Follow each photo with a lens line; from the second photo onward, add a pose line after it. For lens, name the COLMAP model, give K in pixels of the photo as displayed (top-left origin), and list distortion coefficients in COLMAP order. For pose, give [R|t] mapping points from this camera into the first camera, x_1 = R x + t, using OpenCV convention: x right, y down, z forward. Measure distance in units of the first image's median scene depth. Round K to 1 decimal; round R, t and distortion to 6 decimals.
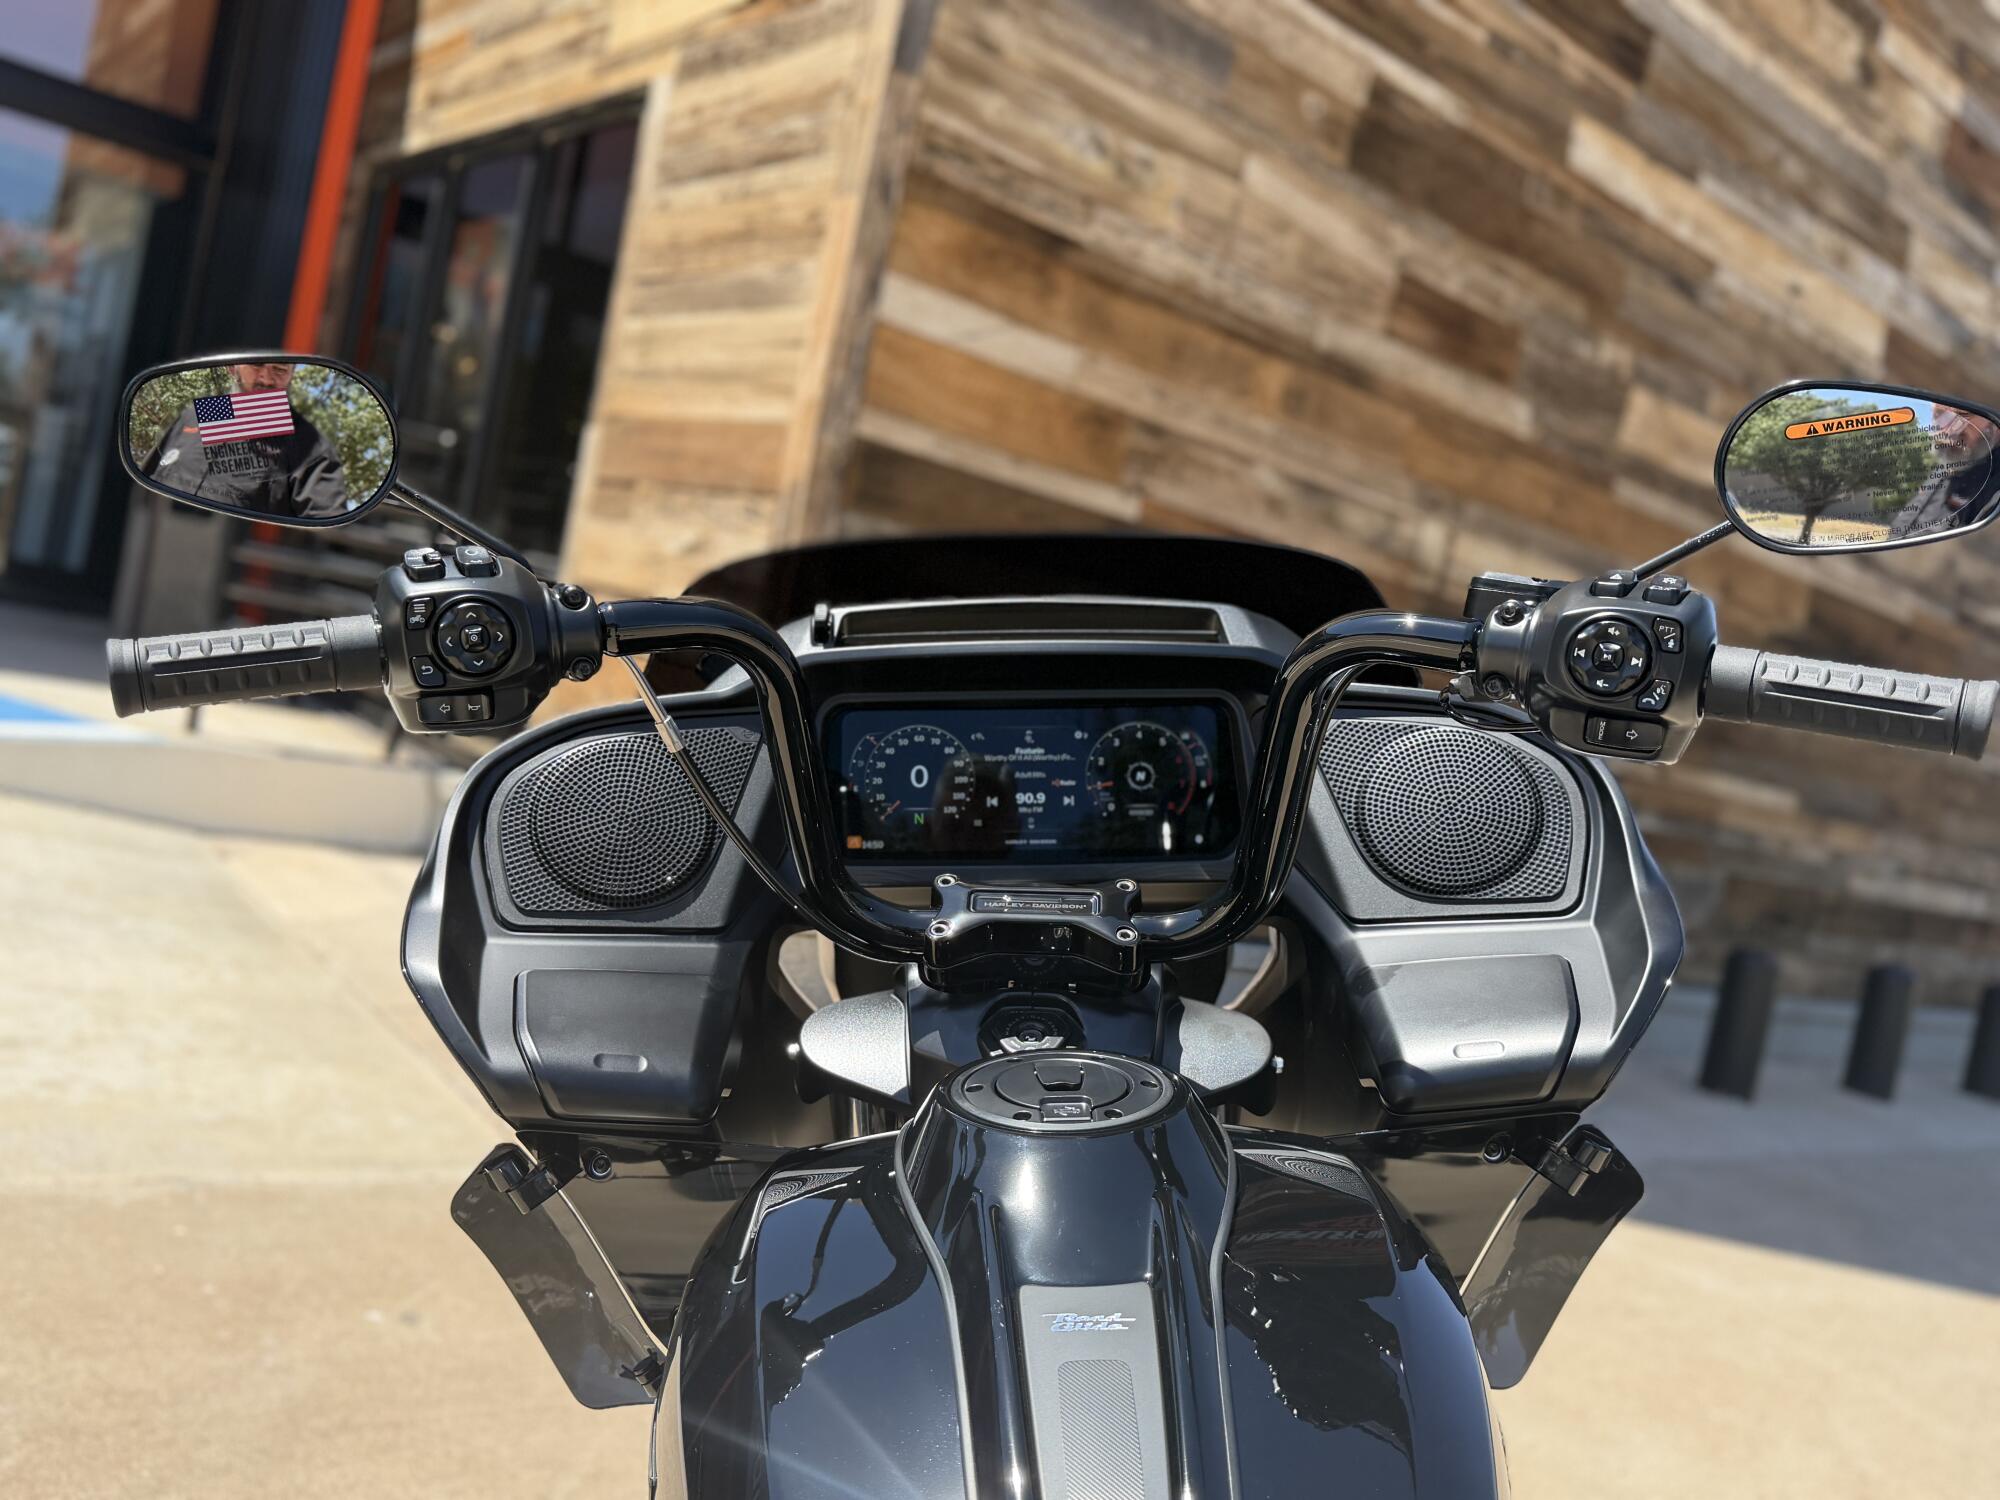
lens RADIAL K [[1697.2, 0, 1001.1], [0, 1697.2, 775.2], [0, 0, 1]] dist [0.214416, -0.504060]
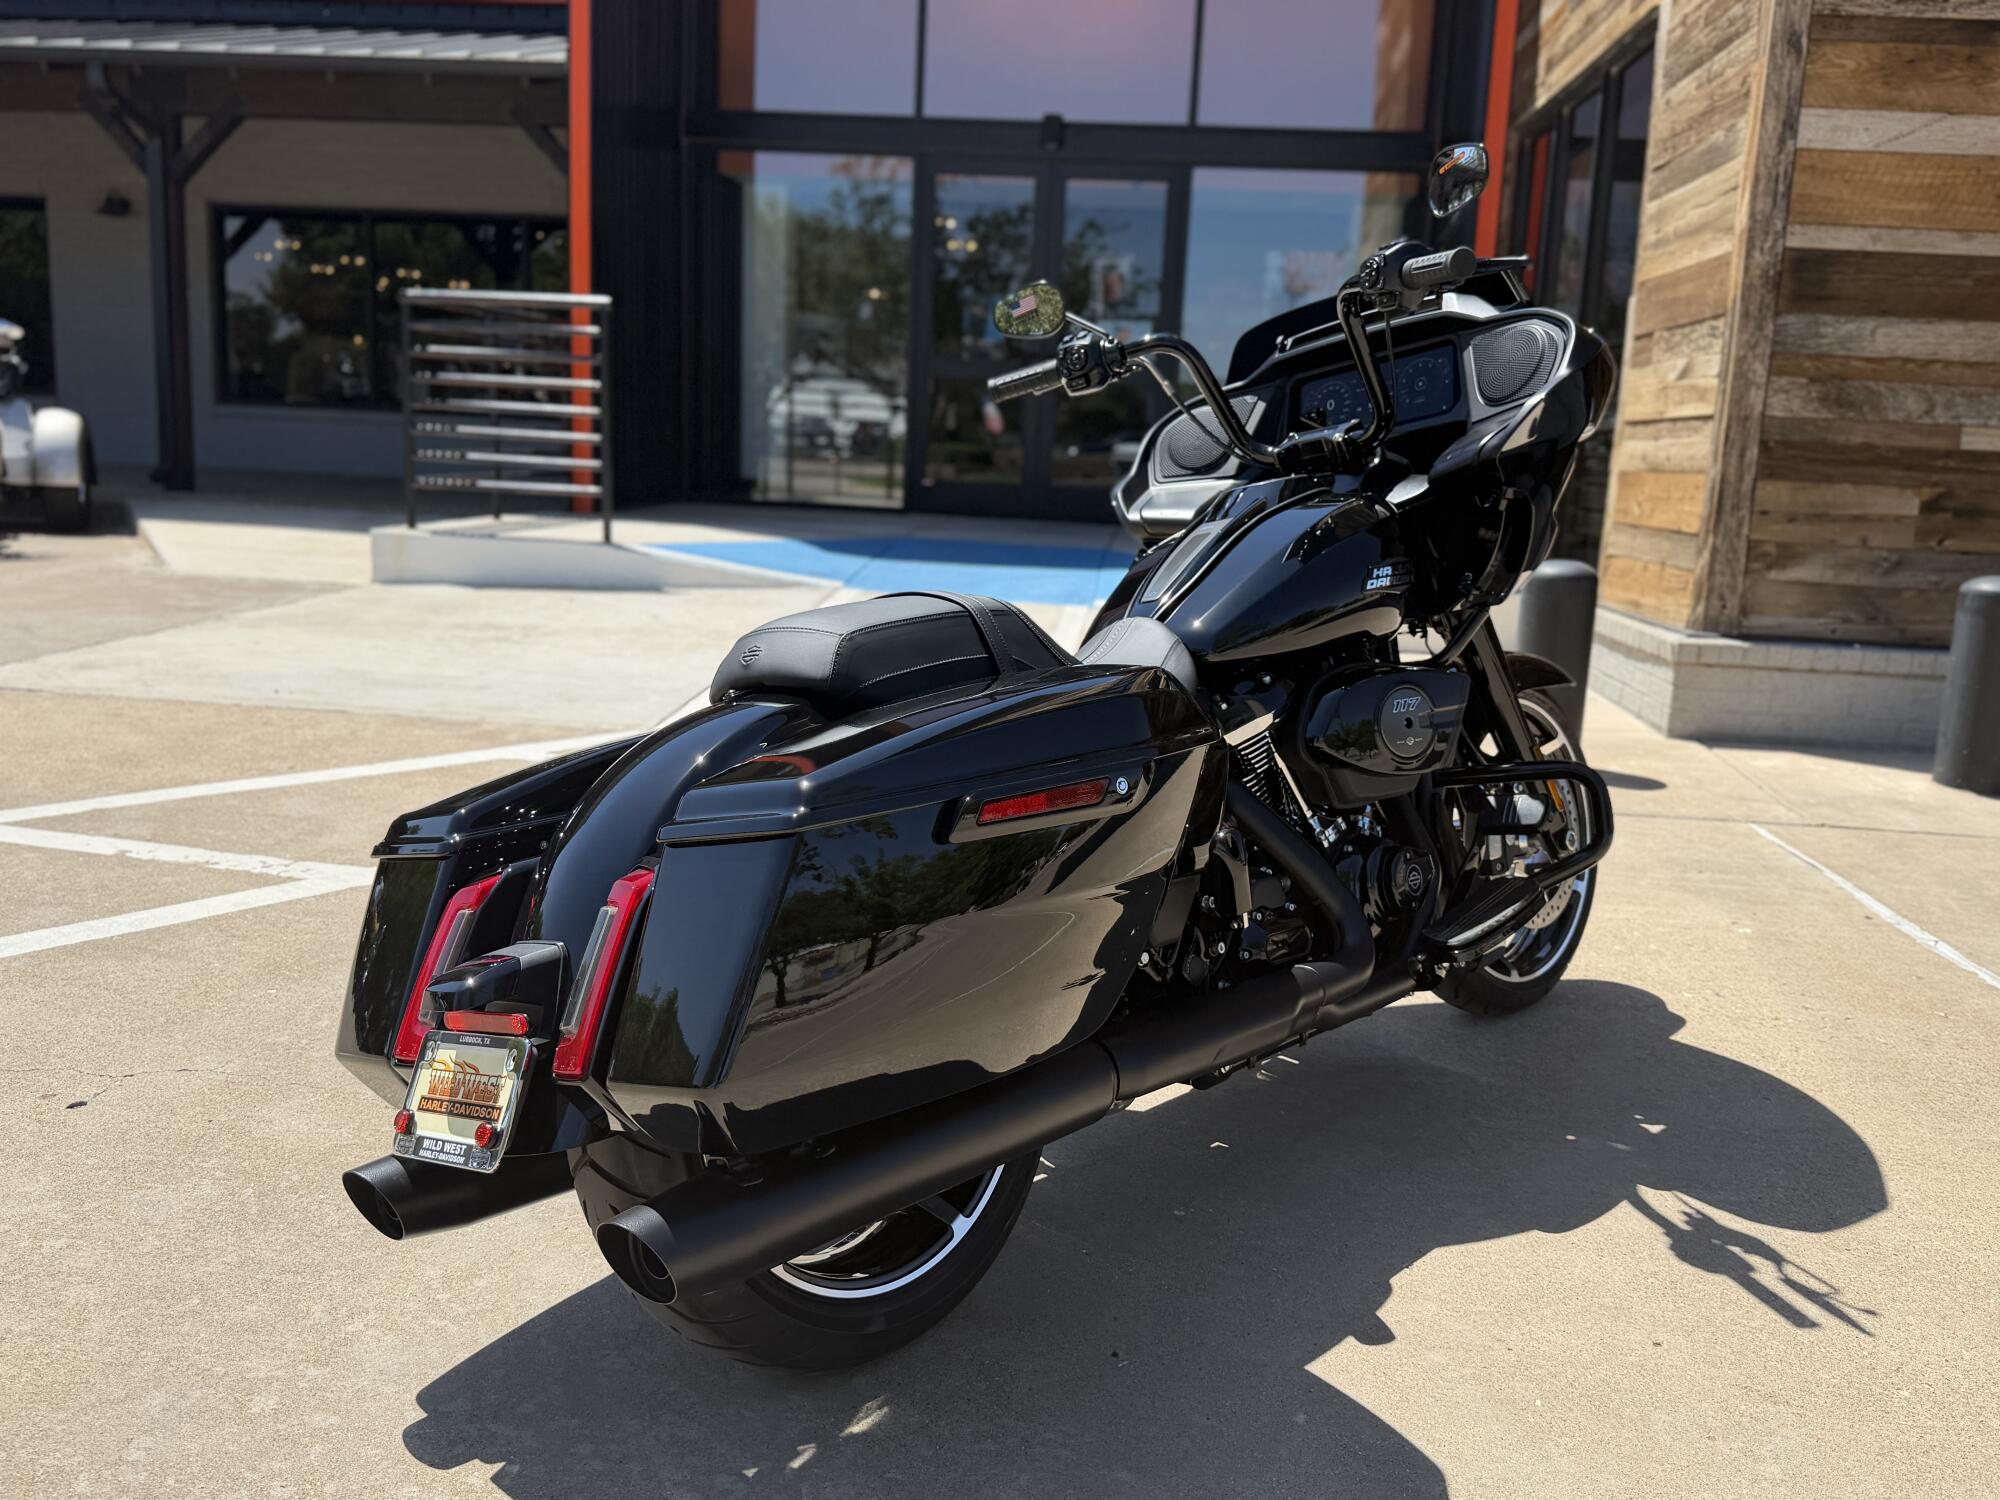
lens RADIAL K [[1655.0, 0, 996.3], [0, 1655.0, 778.7], [0, 0, 1]] dist [-0.012005, -0.006664]
pose [[0.720311, -0.036505, -0.692690, 0.298698], [0.068242, 0.997499, 0.018394, 0.112341], [0.690286, -0.060520, 0.721001, -0.239559]]
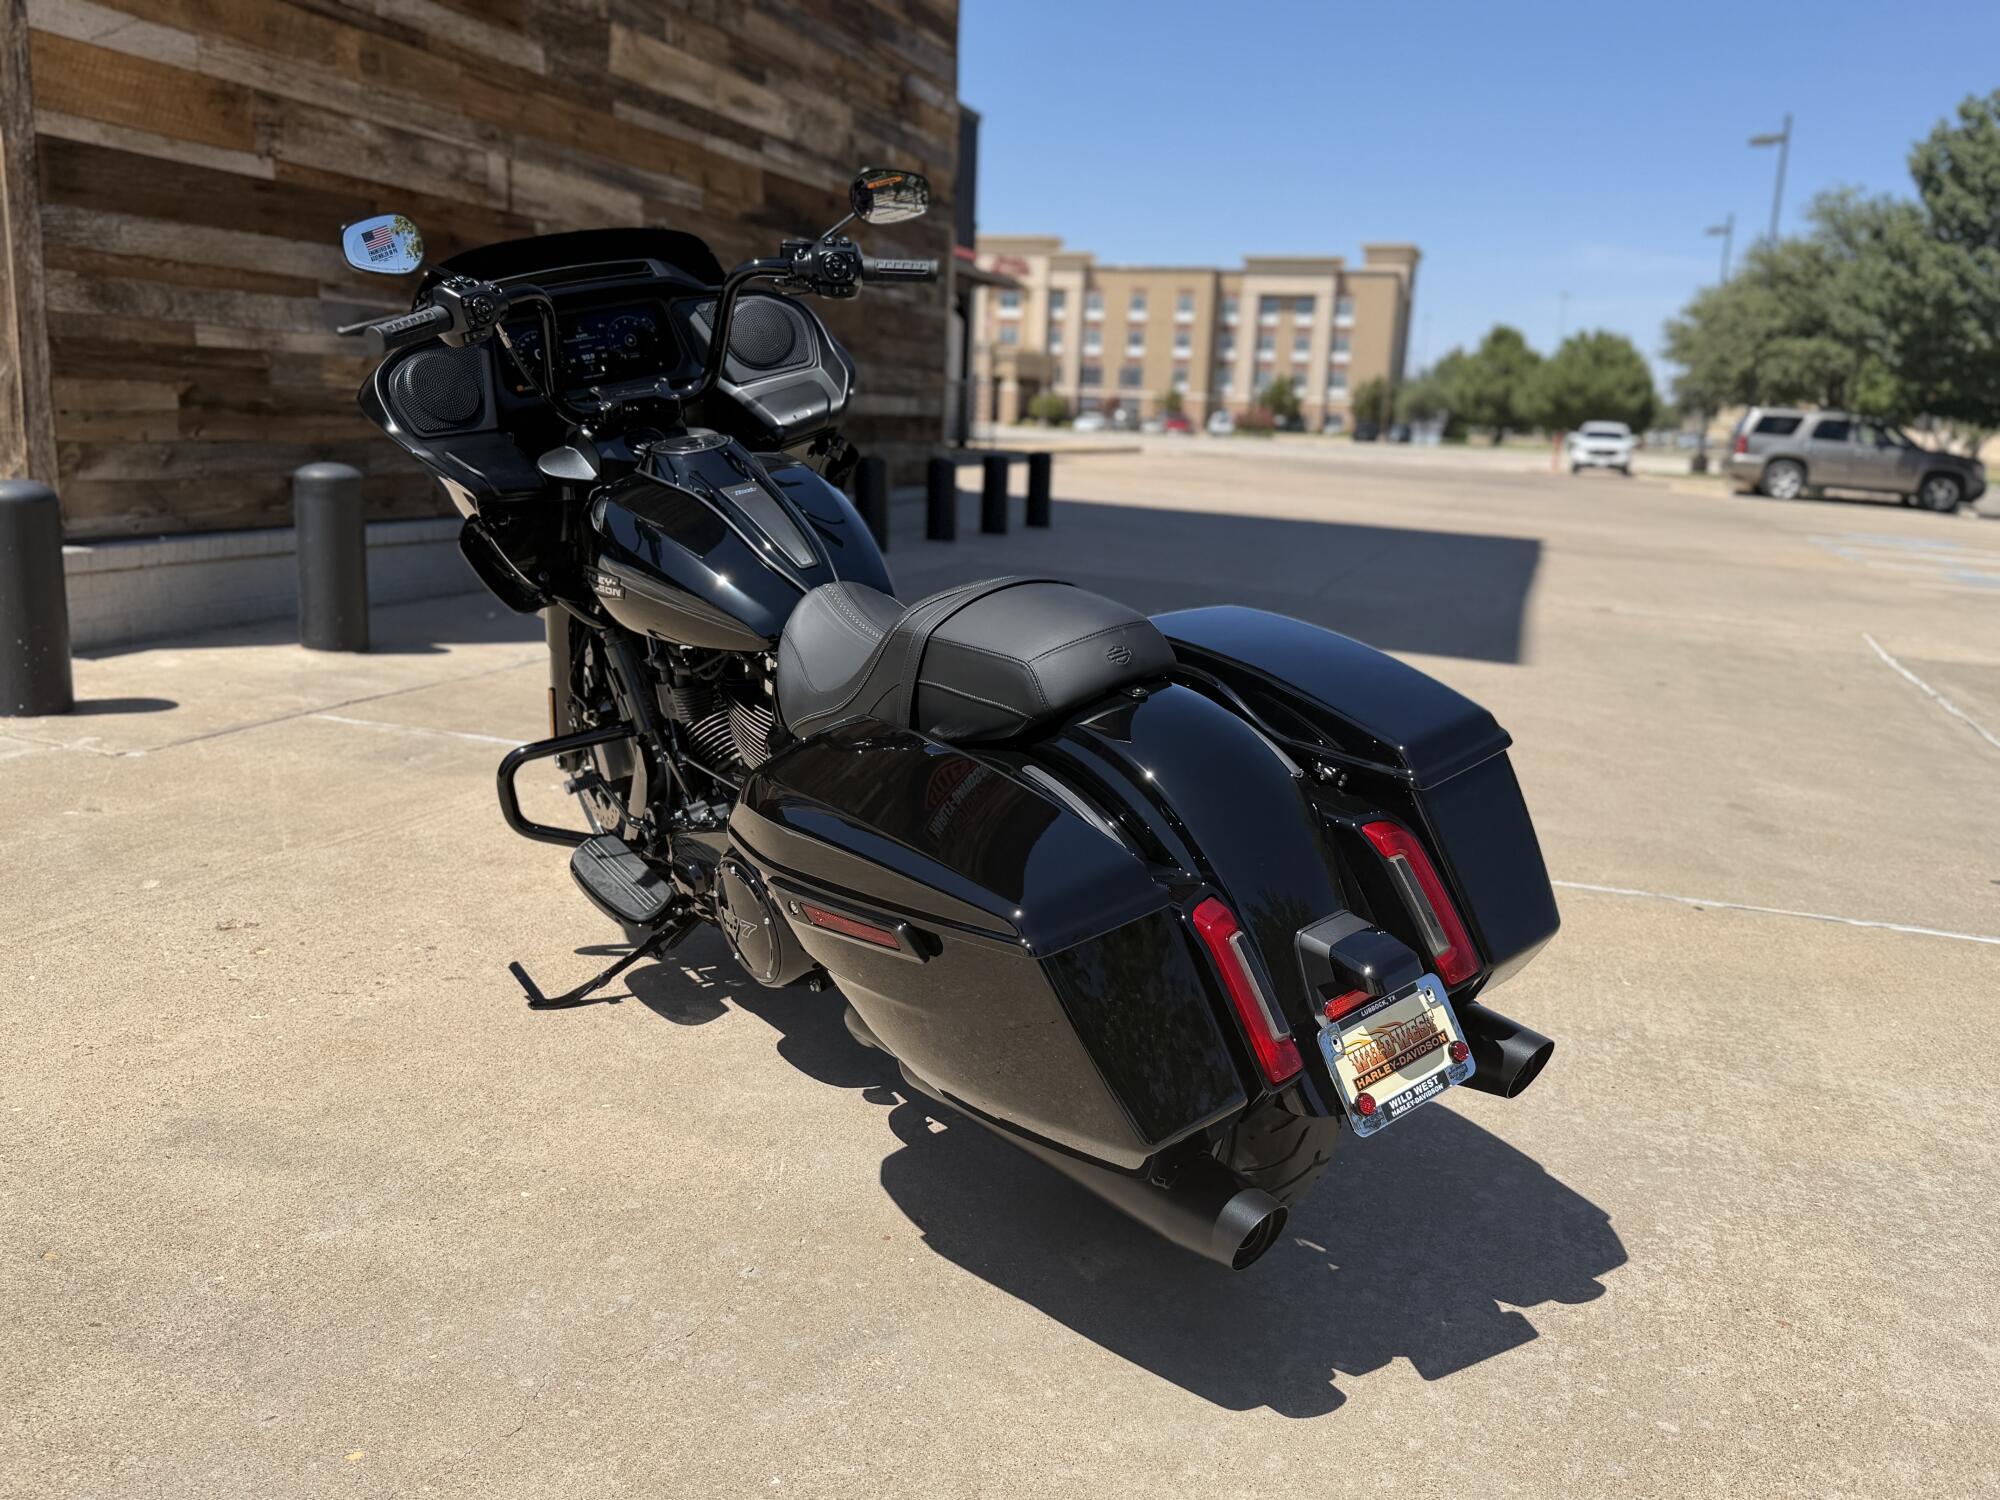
lens RADIAL K [[1655.0, 0, 996.3], [0, 1655.0, 778.7], [0, 0, 1]] dist [-0.012005, -0.006664]
pose [[0.827325, -0.279261, 0.487387, -0.206085], [0.154917, 0.947448, 0.279898, 0.003647], [-0.539939, -0.156062, 0.827110, -0.327574]]
